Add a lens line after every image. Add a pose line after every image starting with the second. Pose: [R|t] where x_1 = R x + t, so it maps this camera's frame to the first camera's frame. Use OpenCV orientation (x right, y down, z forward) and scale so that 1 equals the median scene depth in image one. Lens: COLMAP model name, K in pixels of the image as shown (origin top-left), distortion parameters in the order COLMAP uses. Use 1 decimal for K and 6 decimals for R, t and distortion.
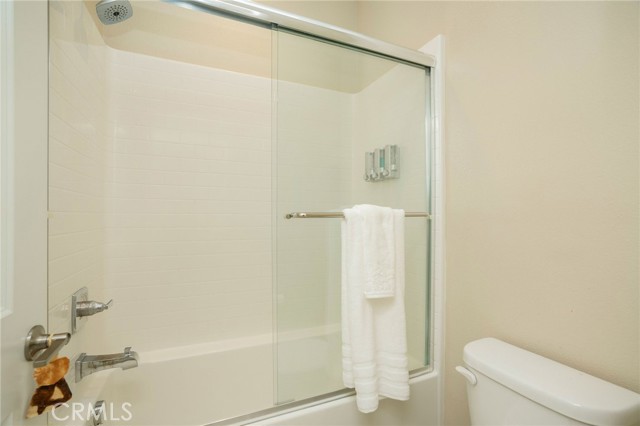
lens RADIAL K [[295.3, 0, 320.0], [0, 295.3, 213.0], [0, 0, 1]] dist [-0.037962, -0.000033]
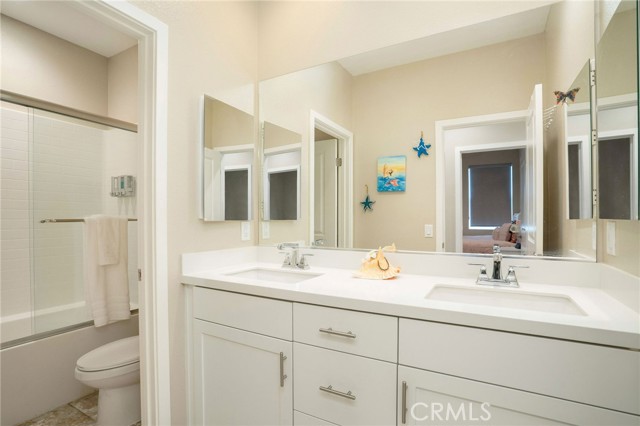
lens RADIAL K [[295.3, 0, 320.0], [0, 295.3, 213.0], [0, 0, 1]] dist [-0.037962, -0.000033]
pose [[0.799349, 0.000469, 0.600866, 0.167780], [0.003412, 0.999980, -0.005320, -0.020463], [-0.600857, 0.006303, 0.799332, -1.153352]]
